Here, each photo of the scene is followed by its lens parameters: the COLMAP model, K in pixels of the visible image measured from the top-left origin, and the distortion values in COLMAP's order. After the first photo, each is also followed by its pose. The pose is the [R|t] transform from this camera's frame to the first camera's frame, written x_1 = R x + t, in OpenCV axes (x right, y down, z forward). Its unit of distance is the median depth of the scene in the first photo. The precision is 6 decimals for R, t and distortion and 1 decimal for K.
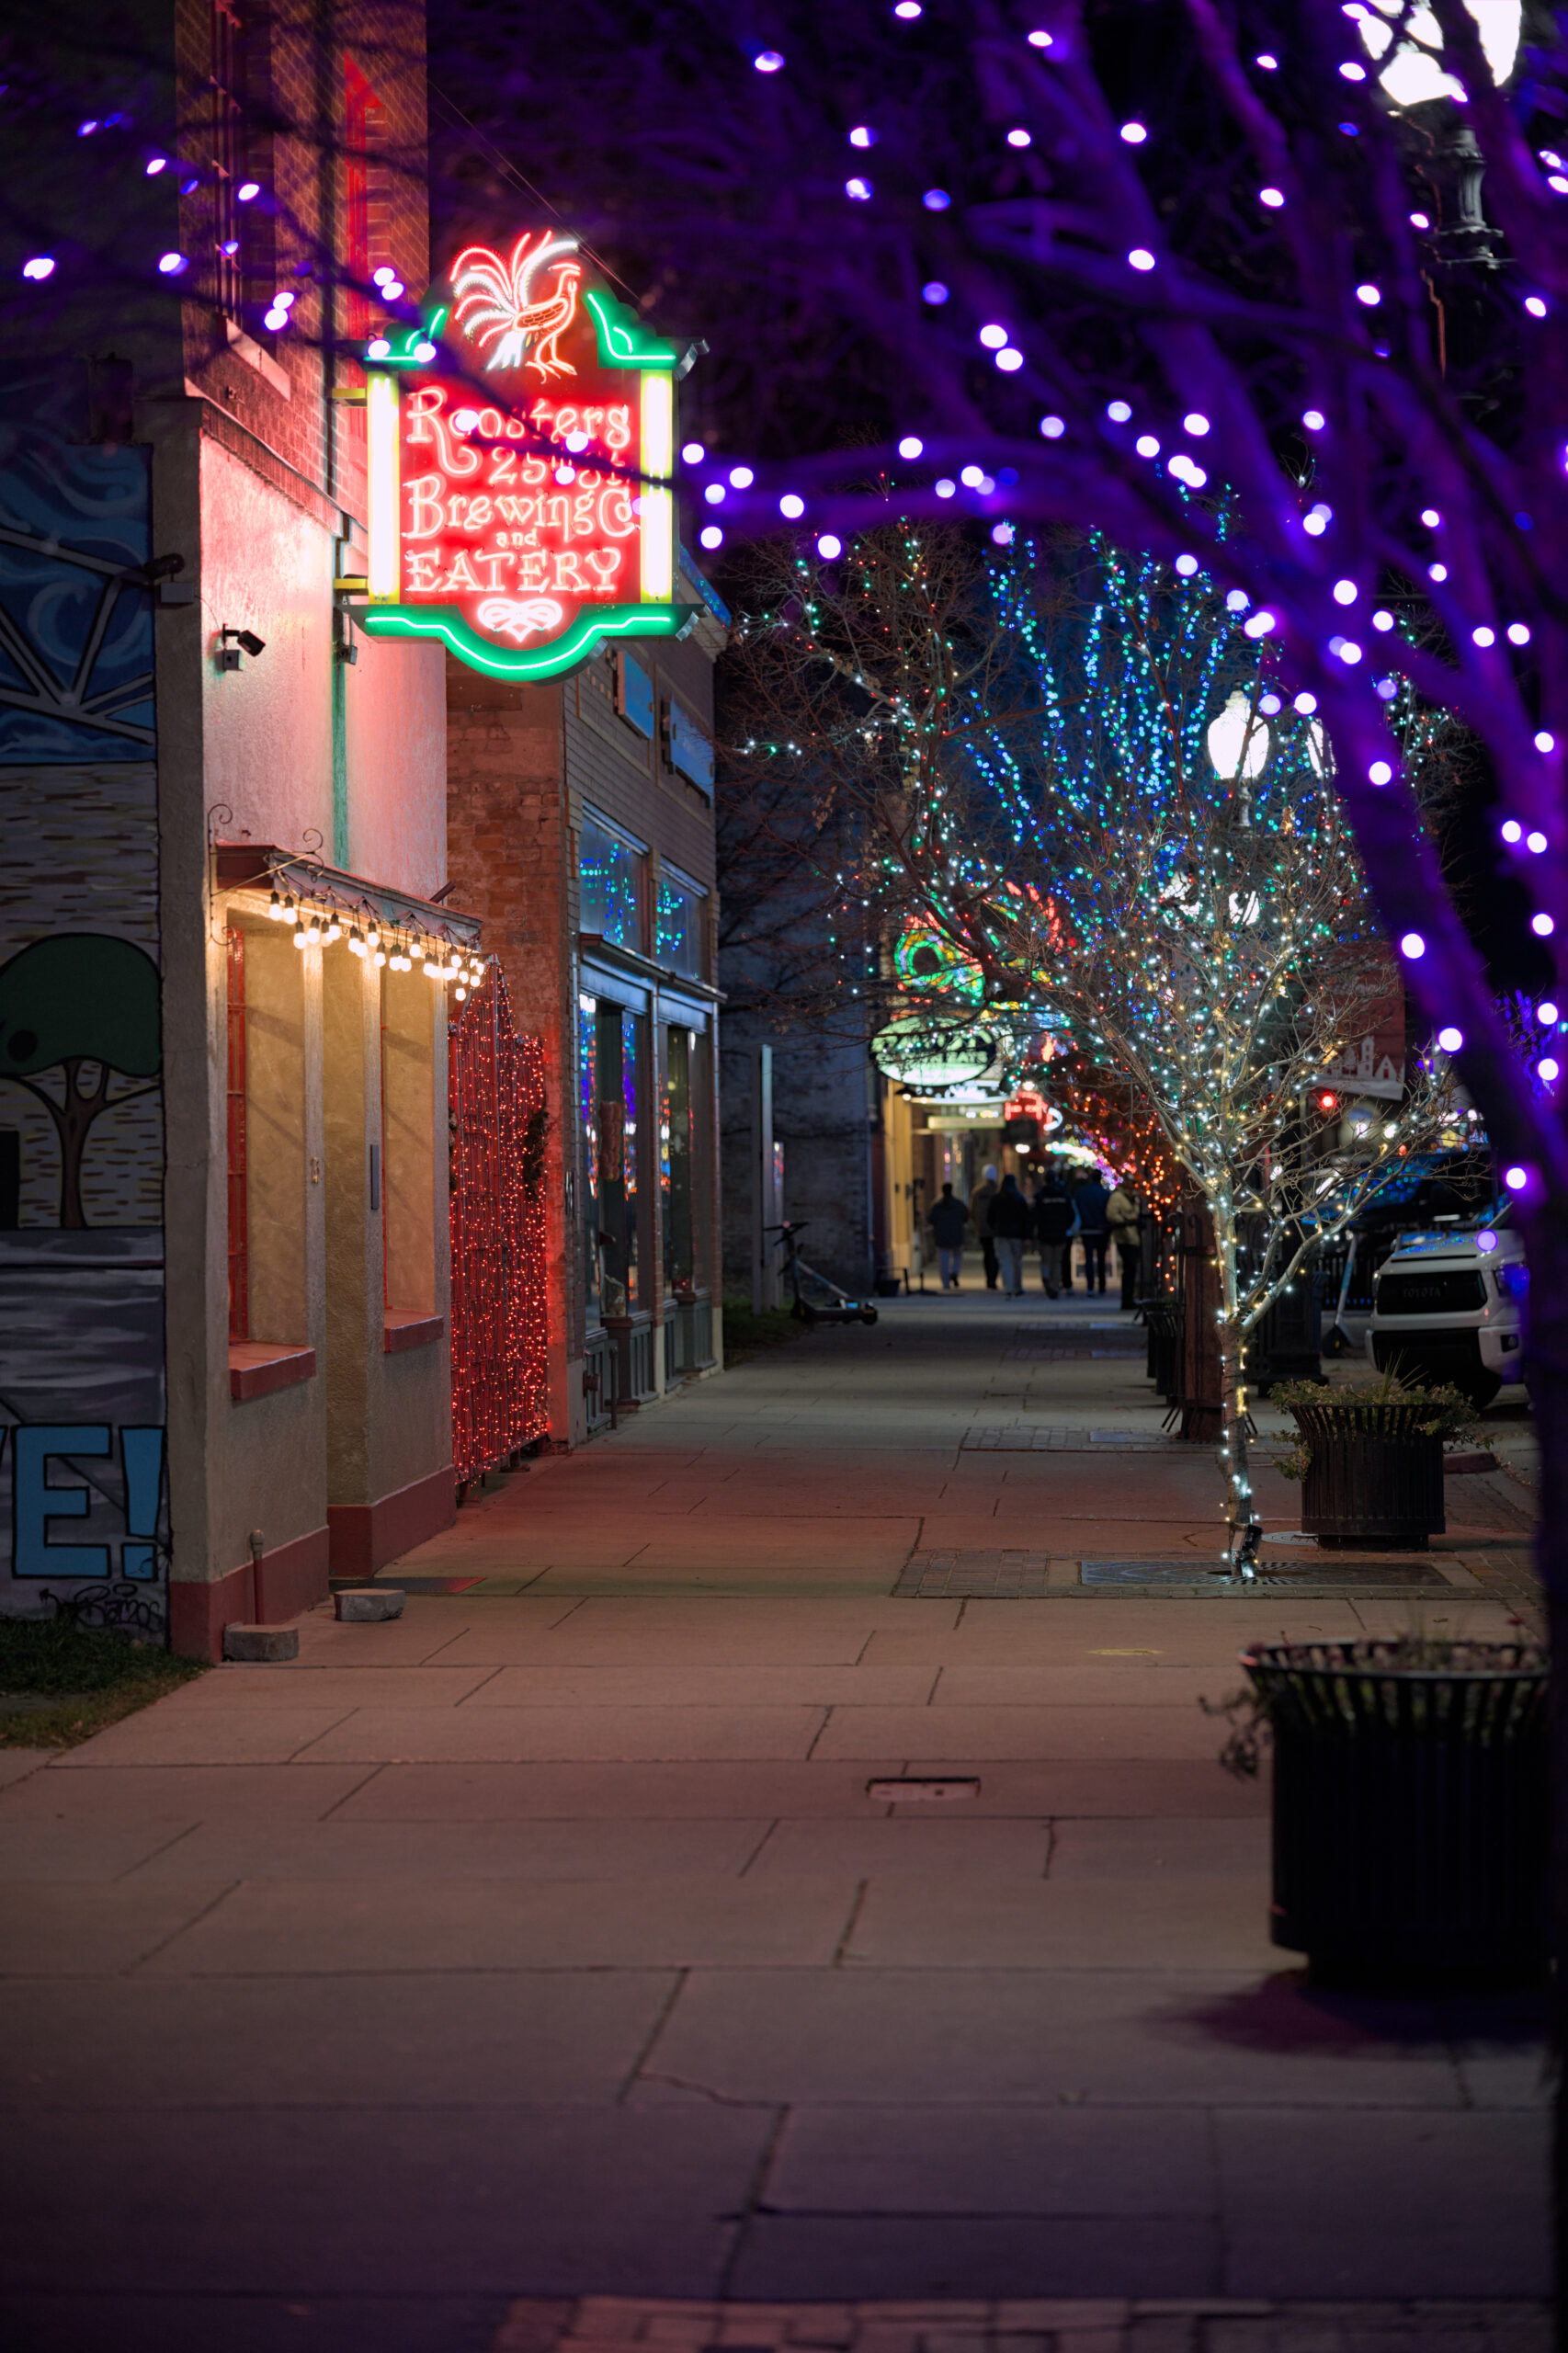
lens RADIAL K [[5659.8, 0, 784.0], [0, 5659.8, 1176.5], [0, 0, 1]] dist [0.028359, 0.004656]
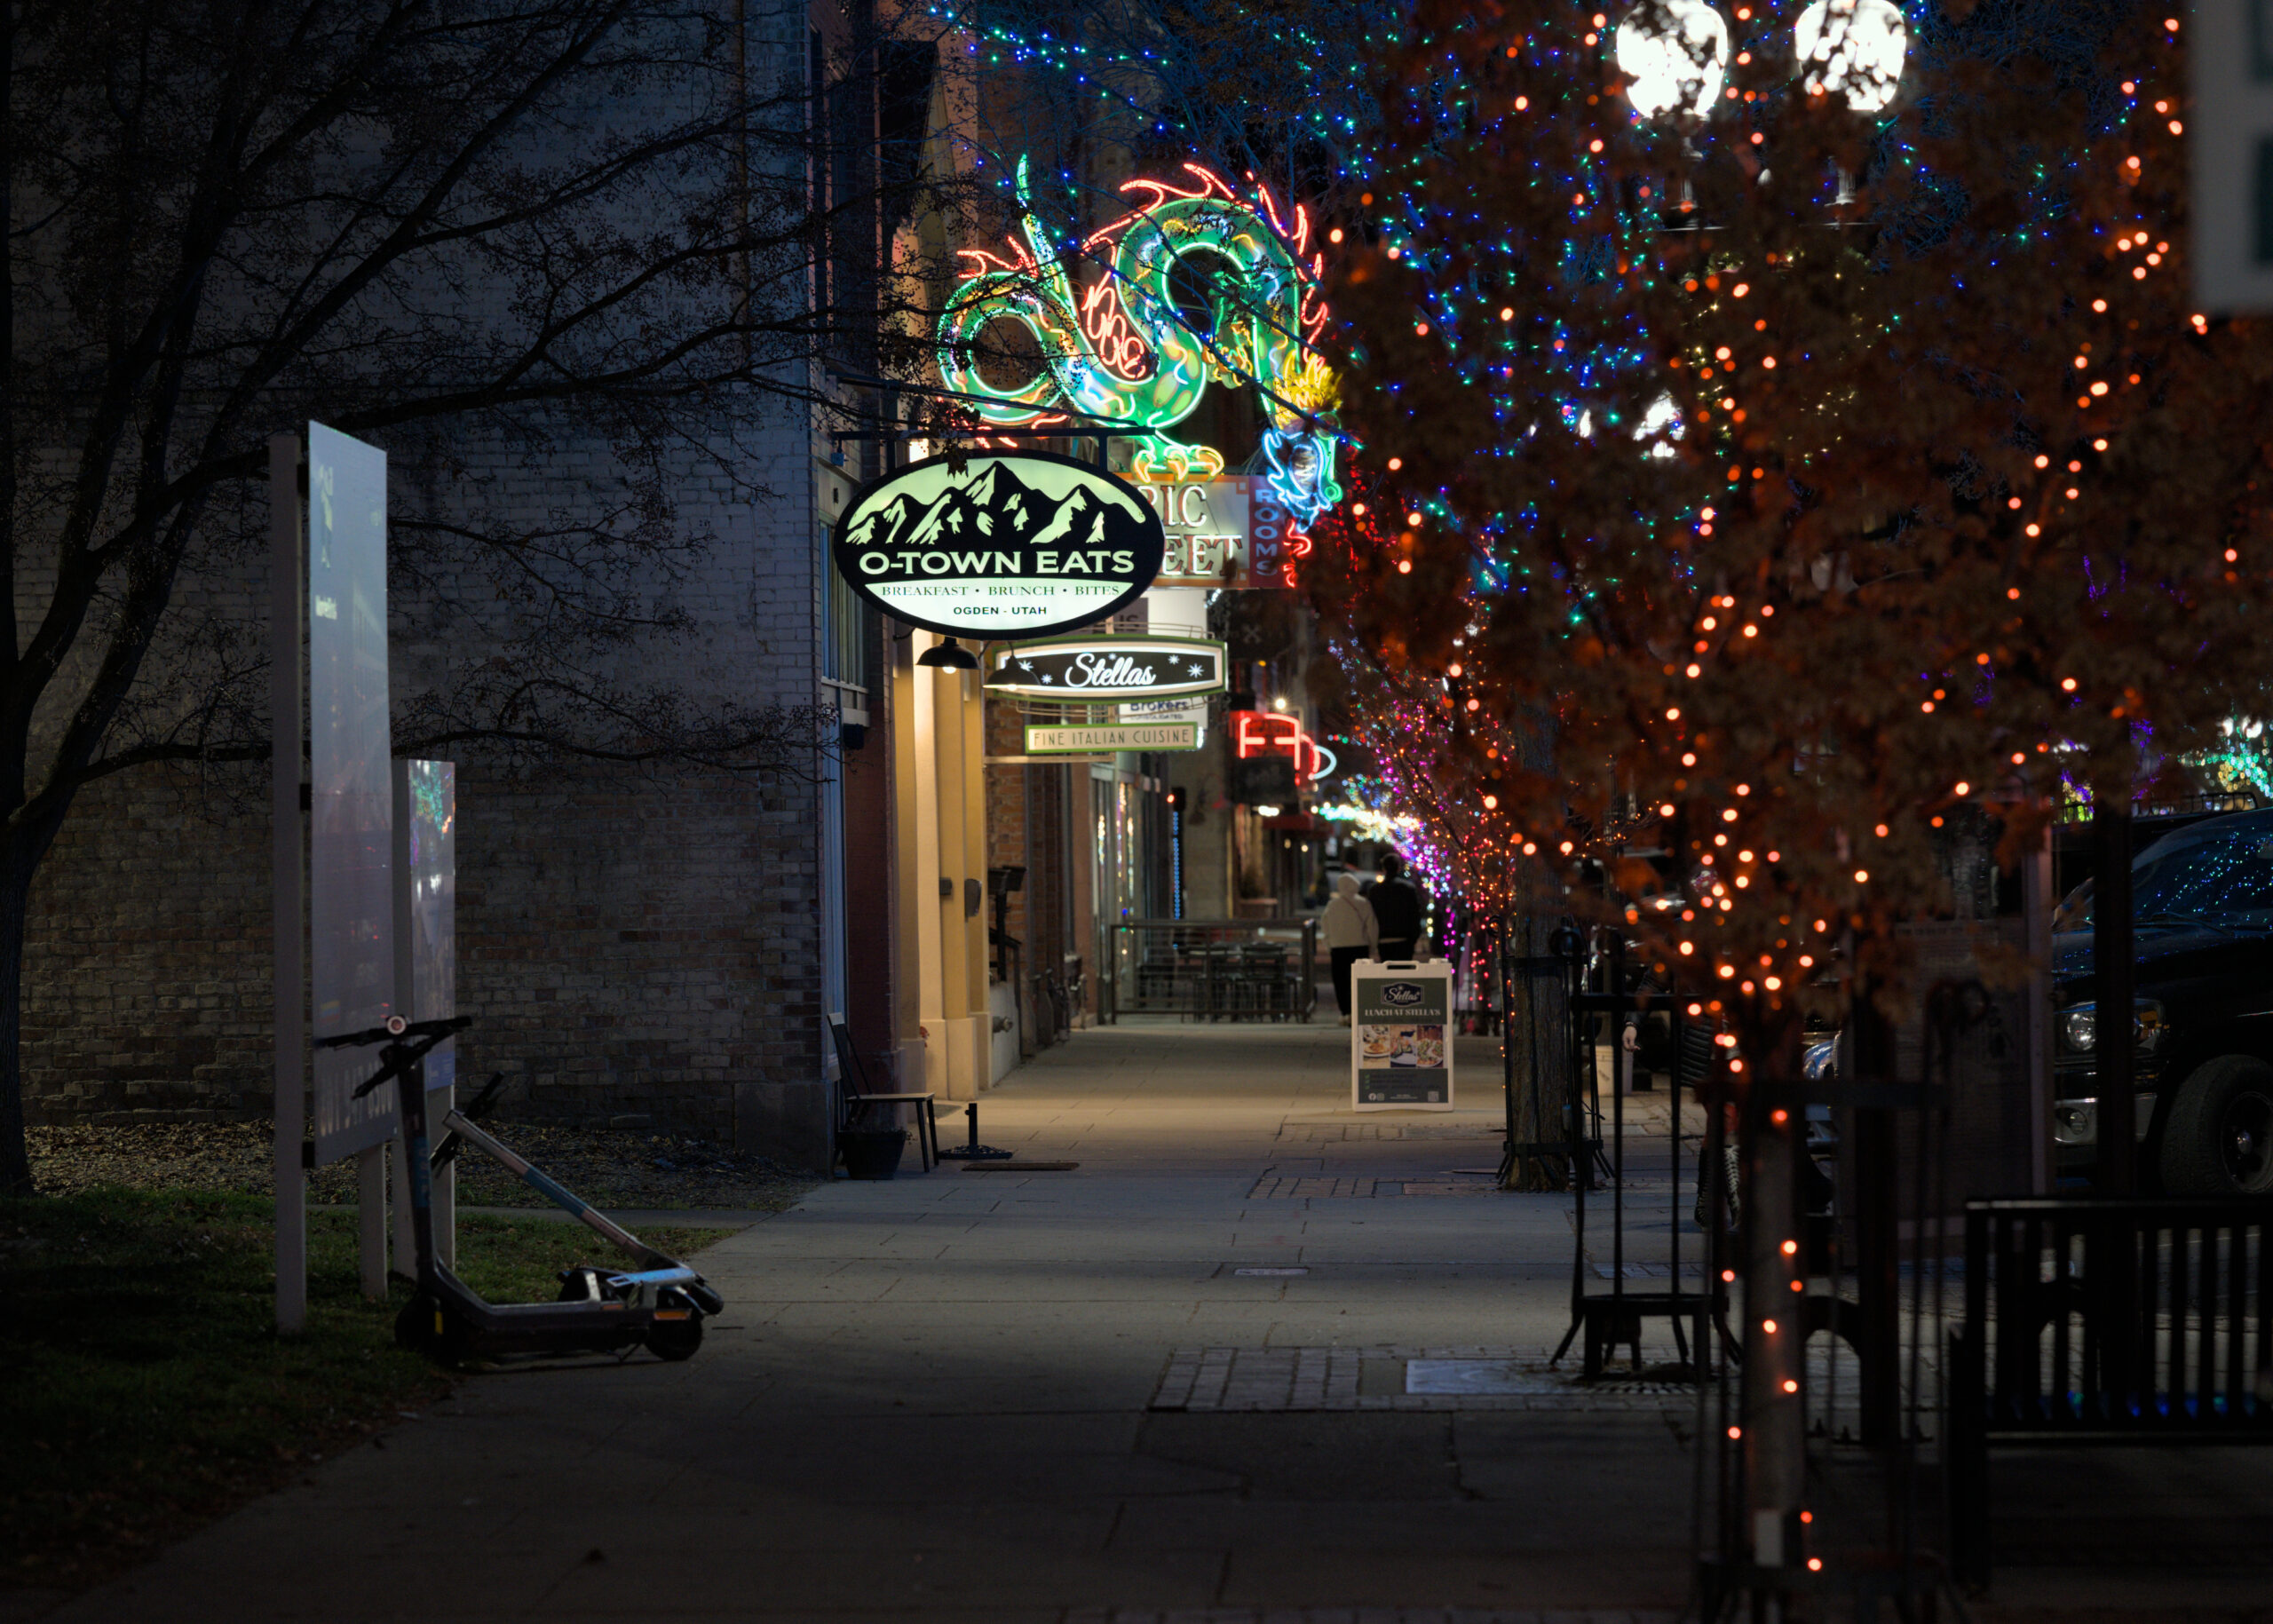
lens RADIAL K [[6838.4, 0, 1136.5], [0, 6838.4, 812.0], [0, 0, 1]] dist [0.065251, 0.172341]
pose [[0.999830, 0.002642, 0.018248, 0.026132], [-0.002521, 0.999975, -0.006670, -0.000415], [-0.018265, 0.006623, 0.999811, 0.502533]]
